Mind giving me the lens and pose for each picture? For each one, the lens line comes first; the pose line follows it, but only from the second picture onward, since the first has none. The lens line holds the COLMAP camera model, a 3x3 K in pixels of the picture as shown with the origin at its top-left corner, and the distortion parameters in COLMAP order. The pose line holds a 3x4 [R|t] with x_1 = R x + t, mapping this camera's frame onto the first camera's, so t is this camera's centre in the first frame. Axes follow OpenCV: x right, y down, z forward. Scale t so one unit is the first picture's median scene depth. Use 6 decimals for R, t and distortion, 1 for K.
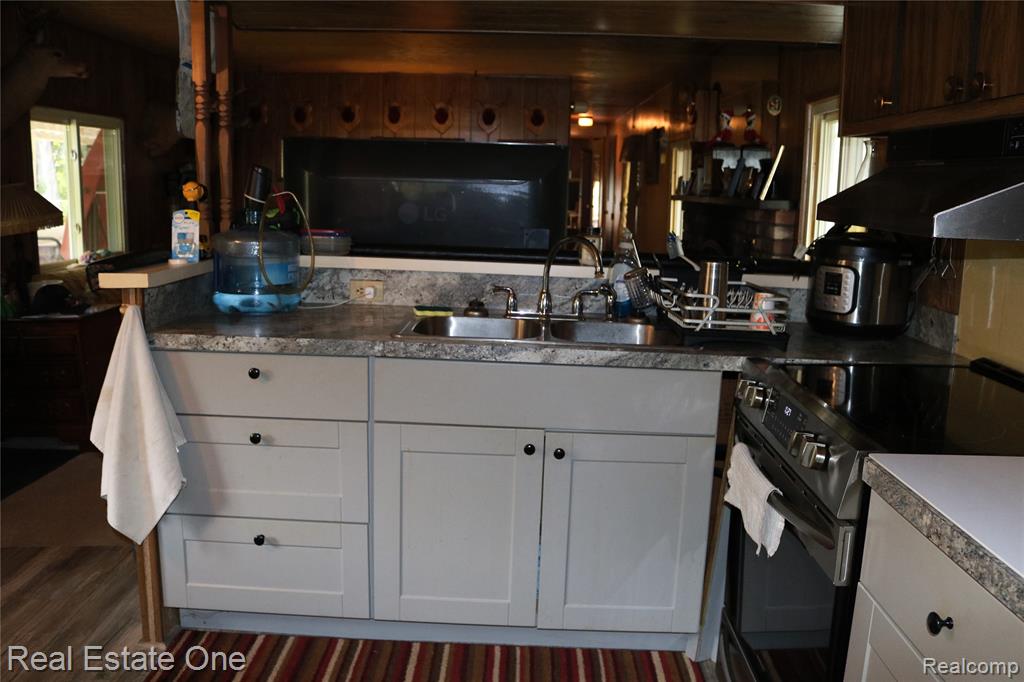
lens RADIAL K [[845.2, 0, 516.5], [0, 845.2, 339.0], [0, 0, 1]] dist [-0.156175, 0.122071]
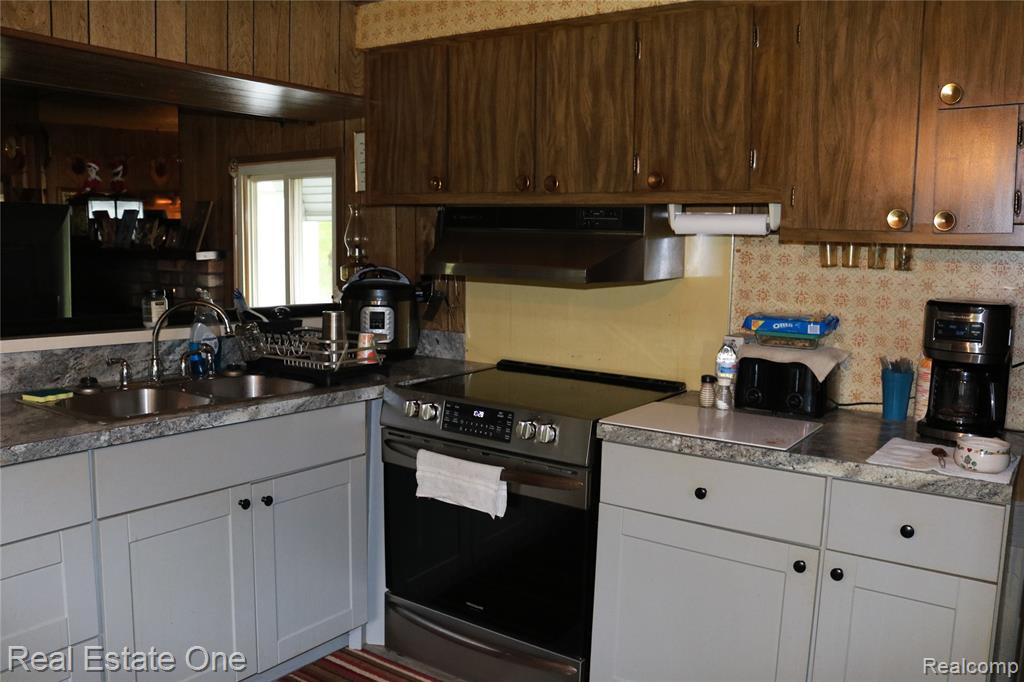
lens RADIAL K [[845.2, 0, 514.2], [0, 845.2, 341.2], [0, 0, 1]] dist [-0.156175, 0.122071]
pose [[0.563126, -0.114153, 0.818448, -0.568639], [0.141473, 0.989109, 0.040616, -0.059981], [-0.814171, 0.092917, 0.573143, 0.102827]]
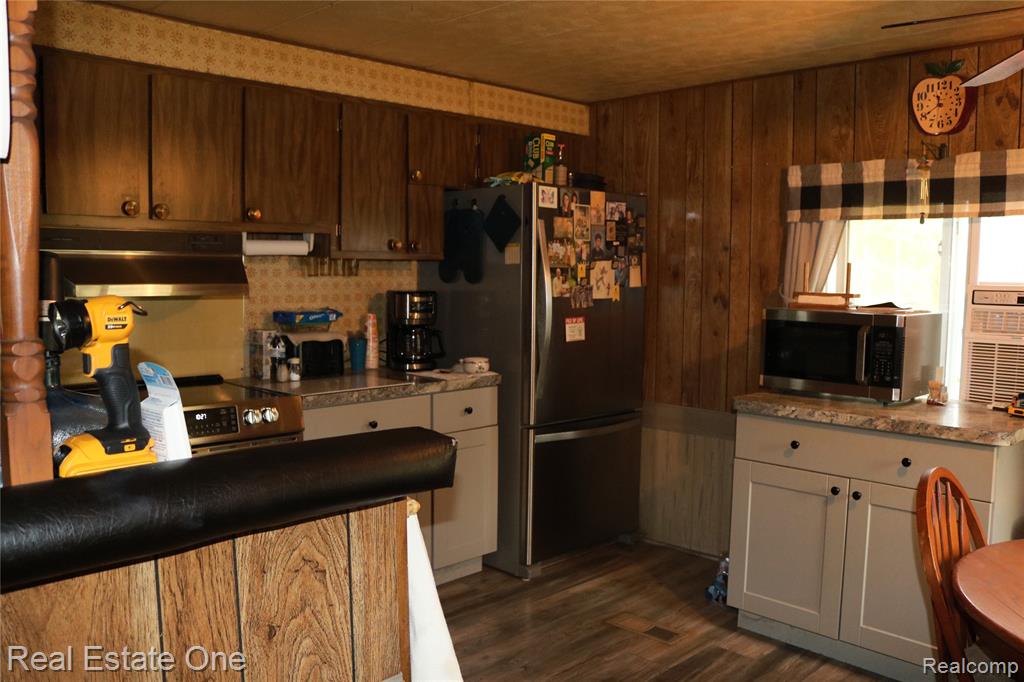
lens RADIAL K [[845.2, 0, 510.4], [0, 845.2, 350.8], [0, 0, 1]] dist [-0.156175, 0.122071]
pose [[-0.714199, -0.095142, 0.693446, -0.834564], [0.099585, 0.966828, 0.235217, -0.245399], [-0.692822, 0.237049, -0.681032, 1.181711]]
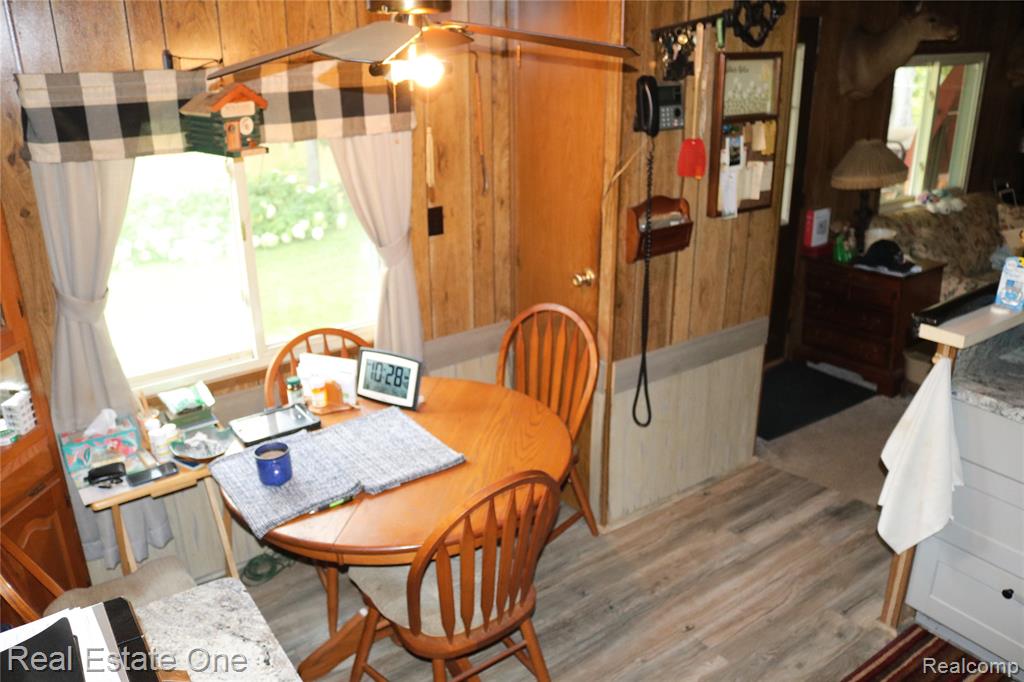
lens RADIAL K [[845.2, 0, 514.9], [0, 845.2, 336.3], [0, 0, 1]] dist [-0.156175, 0.122071]
pose [[0.588250, 0.263421, -0.764573, 0.019018], [-0.118557, 0.963335, 0.240685, -0.235396], [0.799942, -0.050938, 0.597912, -0.098929]]
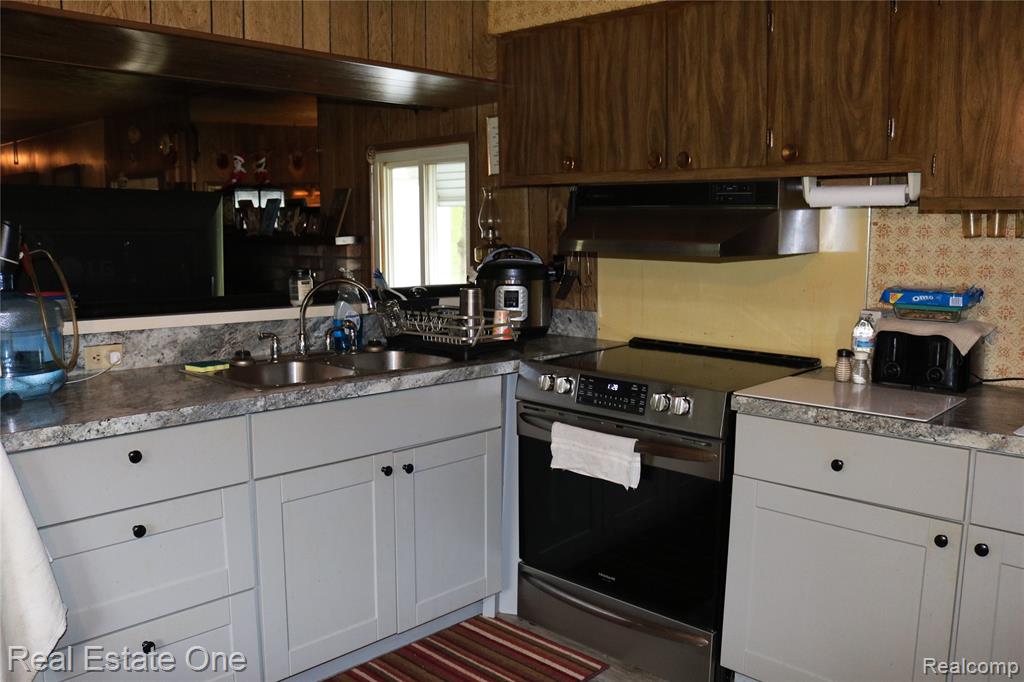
lens RADIAL K [[845.2, 0, 512.2], [0, 845.2, 337.8], [0, 0, 1]] dist [-0.156175, 0.122071]
pose [[0.679000, -0.119717, 0.724311, -0.595234], [0.146832, 0.988825, 0.025789, -0.042086], [-0.719305, 0.088841, 0.688991, 0.100402]]
